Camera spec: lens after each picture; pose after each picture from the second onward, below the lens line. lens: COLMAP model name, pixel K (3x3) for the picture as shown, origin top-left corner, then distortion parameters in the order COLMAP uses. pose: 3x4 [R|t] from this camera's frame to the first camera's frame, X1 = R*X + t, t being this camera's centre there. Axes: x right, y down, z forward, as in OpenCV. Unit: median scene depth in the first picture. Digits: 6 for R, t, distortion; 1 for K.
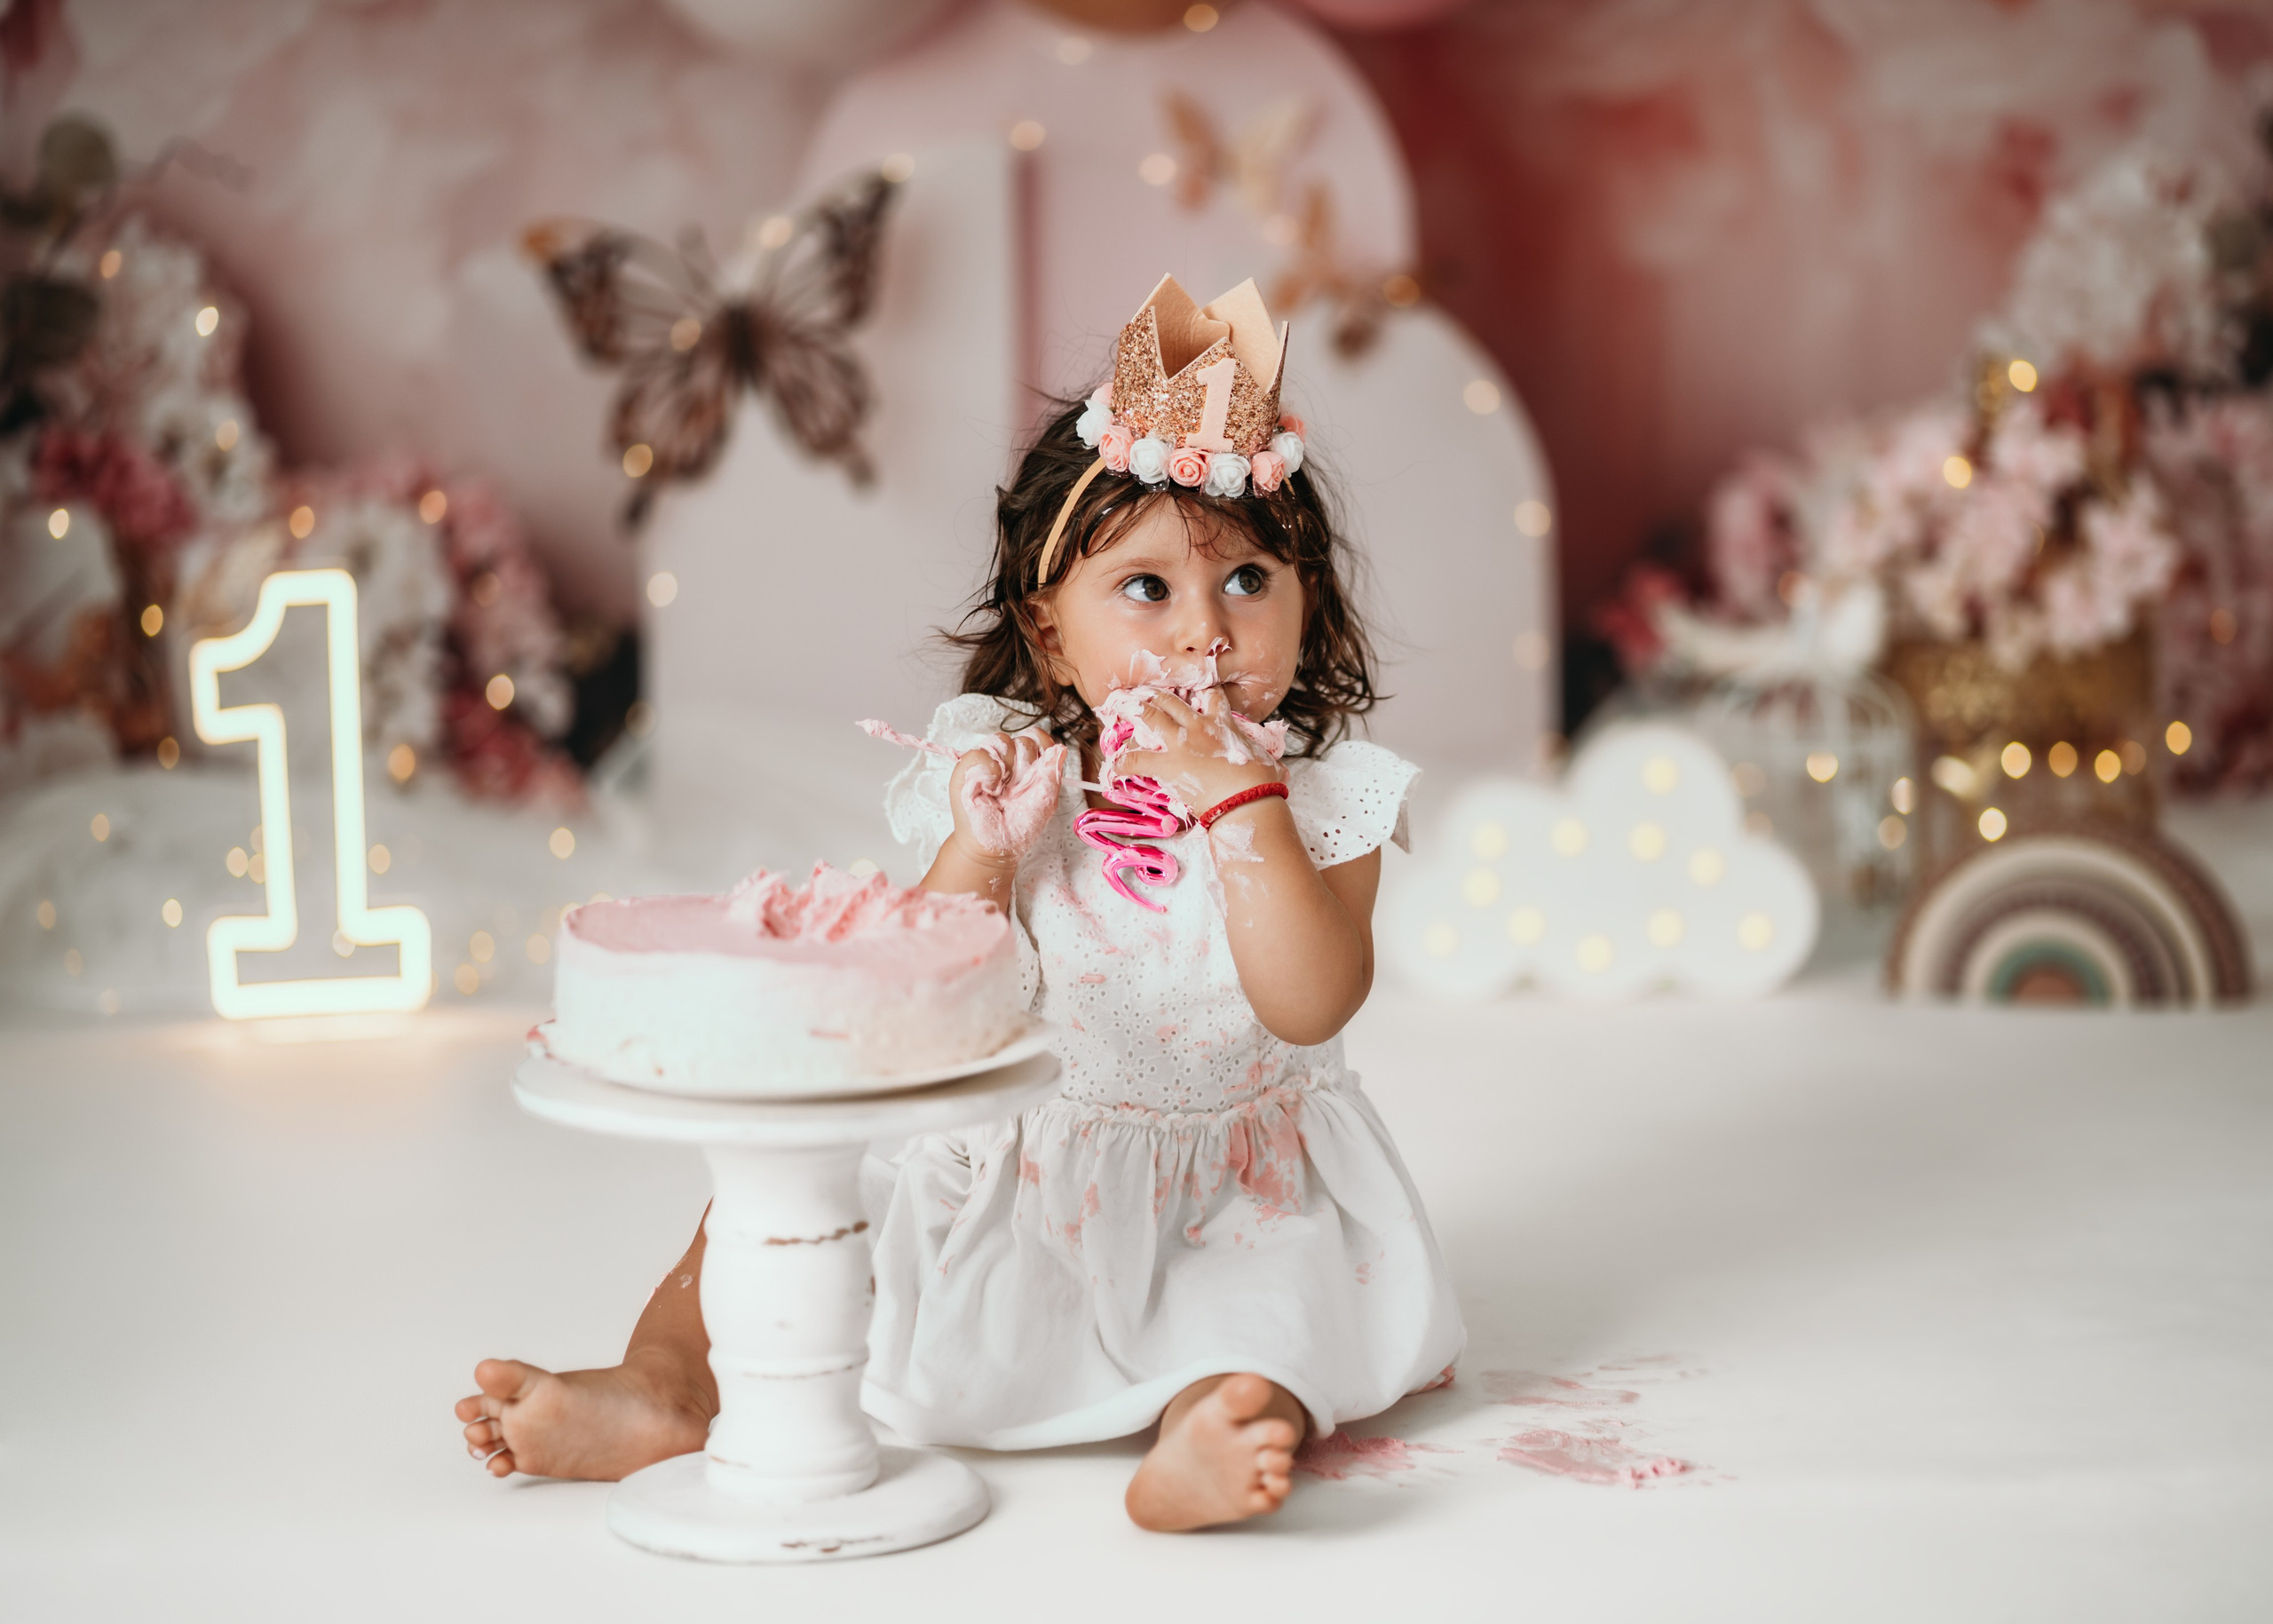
lens RADIAL K [[4609.2, 0, 1136.5], [0, 4609.2, 812.0], [0, 0, 1]] dist [0.039077, 0.141130]
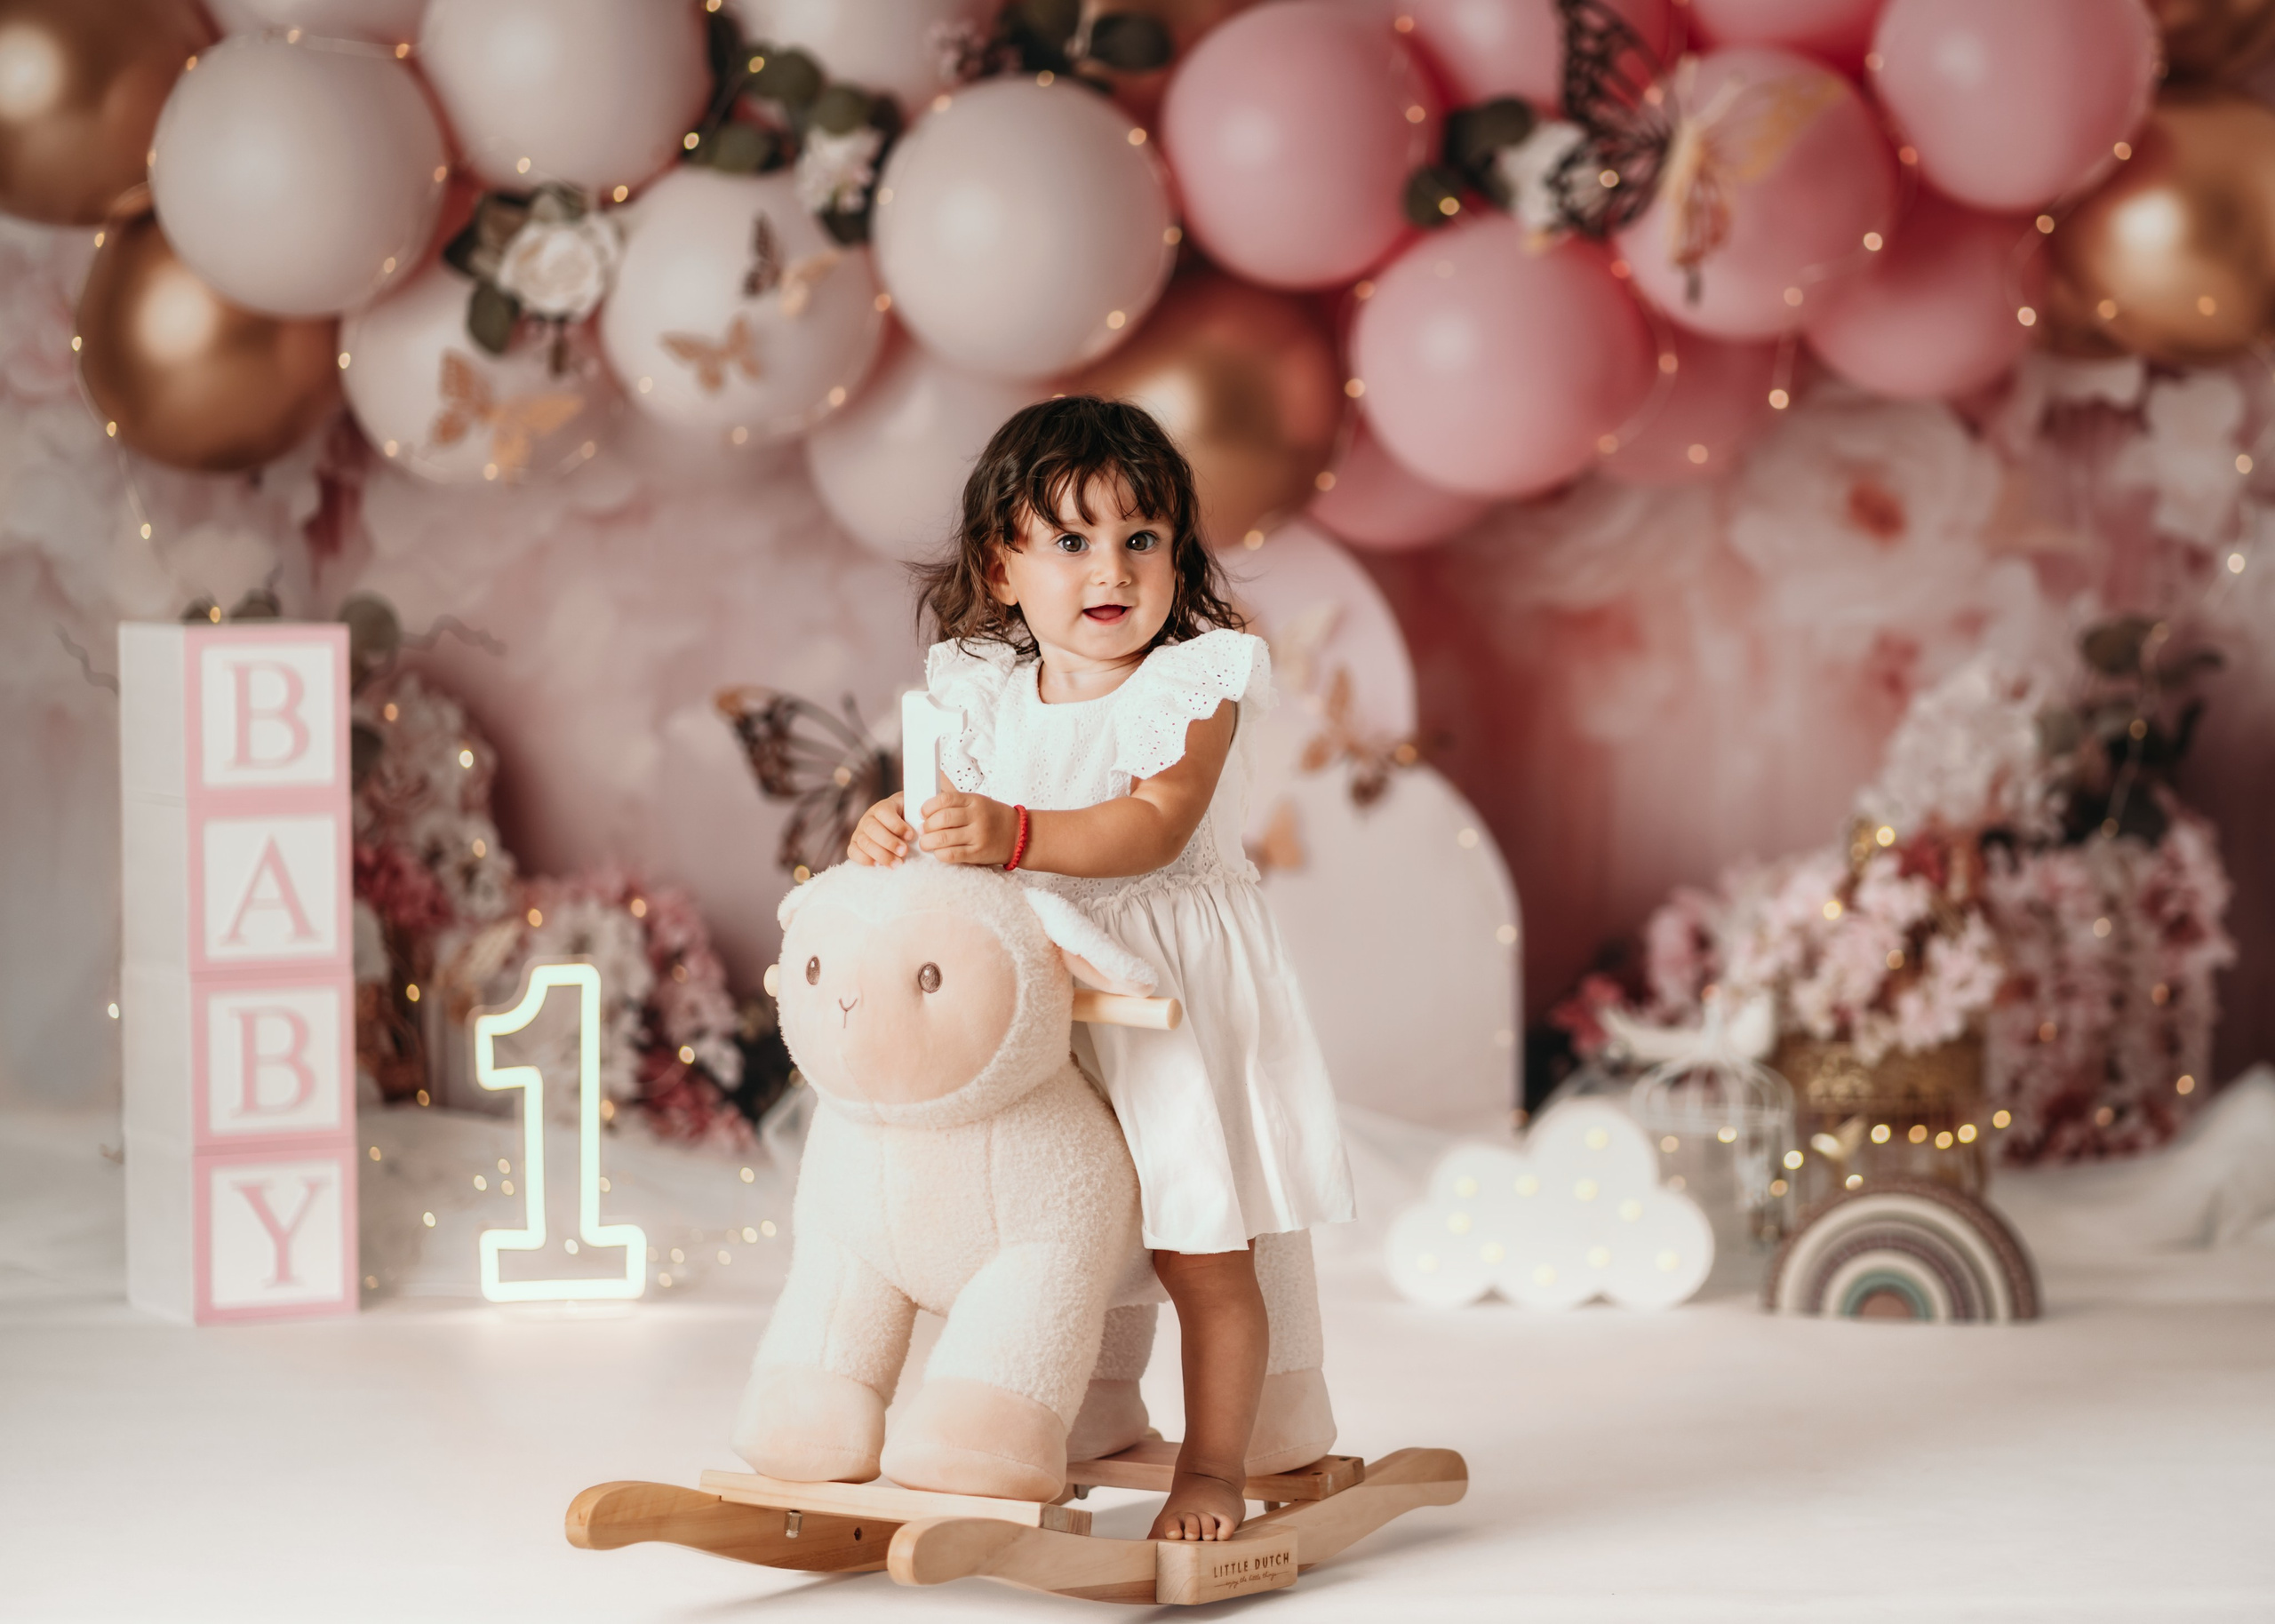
lens RADIAL K [[4708.3, 0, 1201.3], [0, 4708.3, 856.8], [0, 0, 1]] dist [0.061895, -0.544154]
pose [[0.999661, 0.021552, 0.014625, -0.018022], [-0.020534, 0.997577, -0.066468, 0.002841], [-0.016022, 0.066145, 0.997681, -0.303654]]
